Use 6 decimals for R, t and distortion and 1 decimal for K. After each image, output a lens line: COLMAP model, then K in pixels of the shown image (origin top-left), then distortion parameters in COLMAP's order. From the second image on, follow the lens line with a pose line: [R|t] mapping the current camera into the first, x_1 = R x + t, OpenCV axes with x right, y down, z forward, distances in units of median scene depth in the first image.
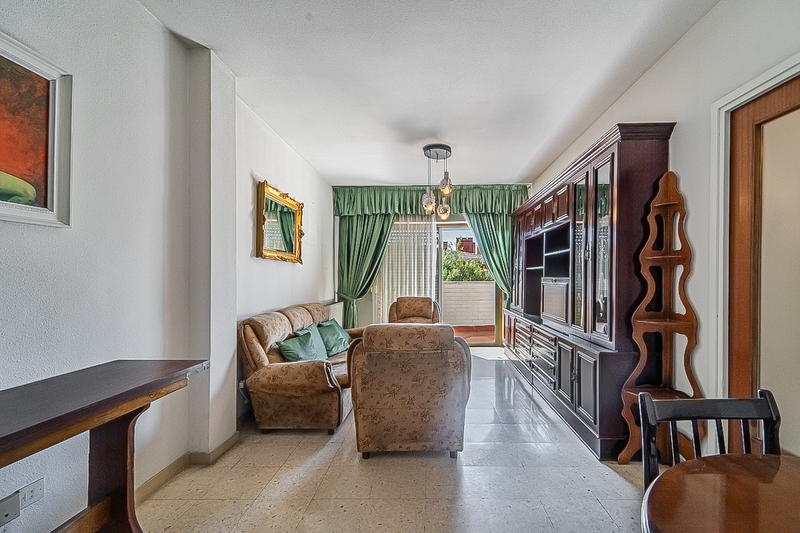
lens RADIAL K [[328.9, 0, 436.3], [0, 328.9, 280.8], [0, 0, 1]] dist [0.012282, -0.001319]
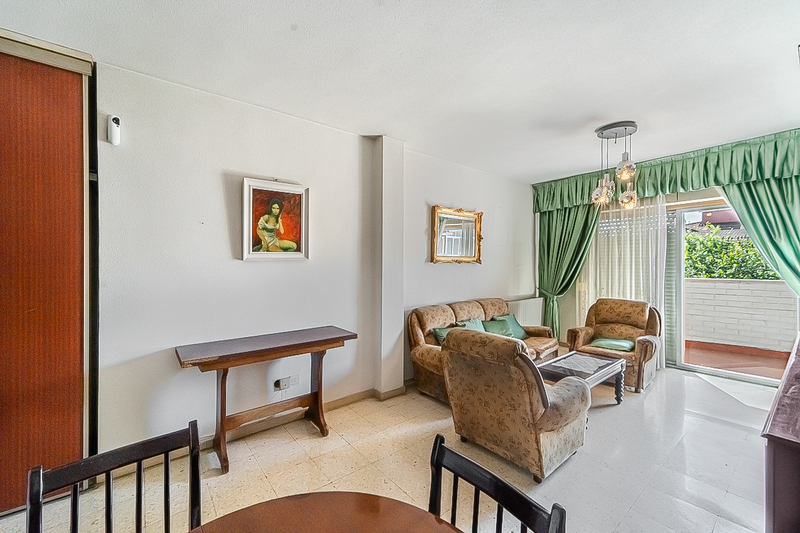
lens RADIAL K [[328.9, 0, 403.0], [0, 328.9, 261.6], [0, 0, 1]] dist [0.012282, -0.001319]
pose [[0.625535, 0.001863, -0.780194, 0.401290], [-0.008852, 0.999950, -0.004710, -0.063602], [0.780146, 0.009852, 0.625520, 0.072171]]
